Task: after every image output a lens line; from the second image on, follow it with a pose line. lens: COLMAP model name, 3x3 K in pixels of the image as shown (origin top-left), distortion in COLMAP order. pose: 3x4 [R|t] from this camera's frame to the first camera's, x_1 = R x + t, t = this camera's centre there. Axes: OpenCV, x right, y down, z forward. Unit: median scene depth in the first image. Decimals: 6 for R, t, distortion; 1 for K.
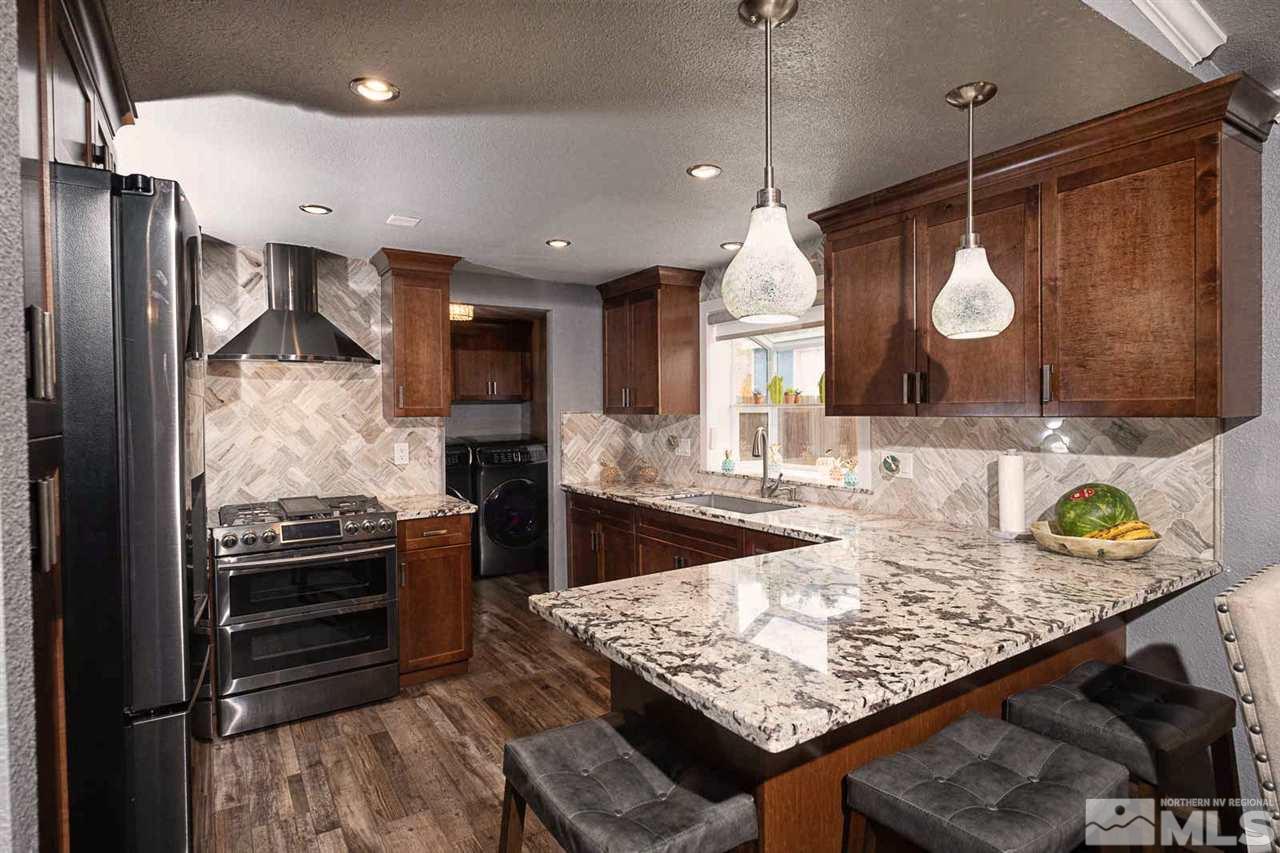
lens RADIAL K [[672.8, 0, 643.9], [0, 672.8, 427.2], [0, 0, 1]] dist [-0.000540, -0.001445]
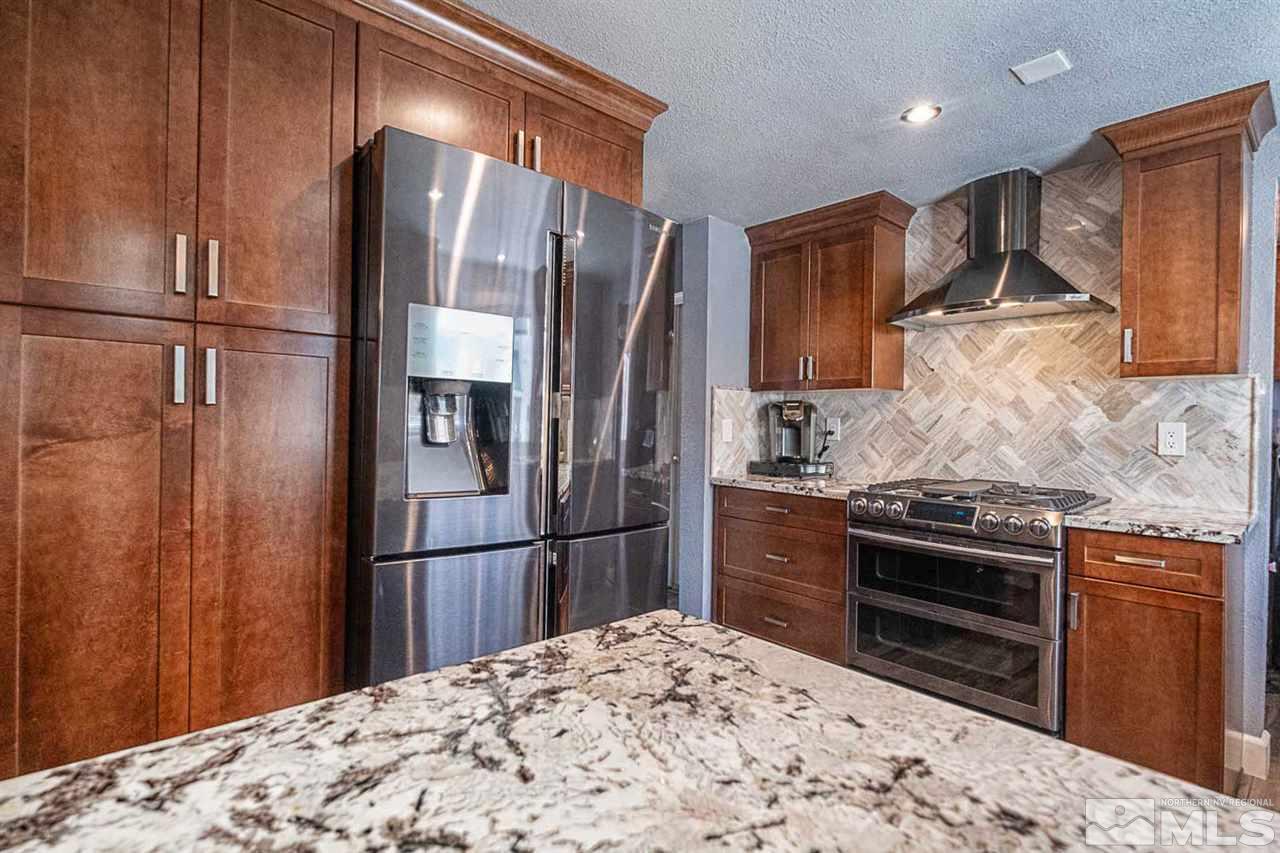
lens RADIAL K [[605.2, 0, 626.3], [0, 605.2, 425.0], [0, 0, 1]] dist [-0.000525, -0.001675]
pose [[0.133970, 0.016425, -0.990849, 0.315452], [-0.045850, 0.998895, 0.010359, 0.097921], [0.989924, 0.044042, 0.134575, 0.900340]]
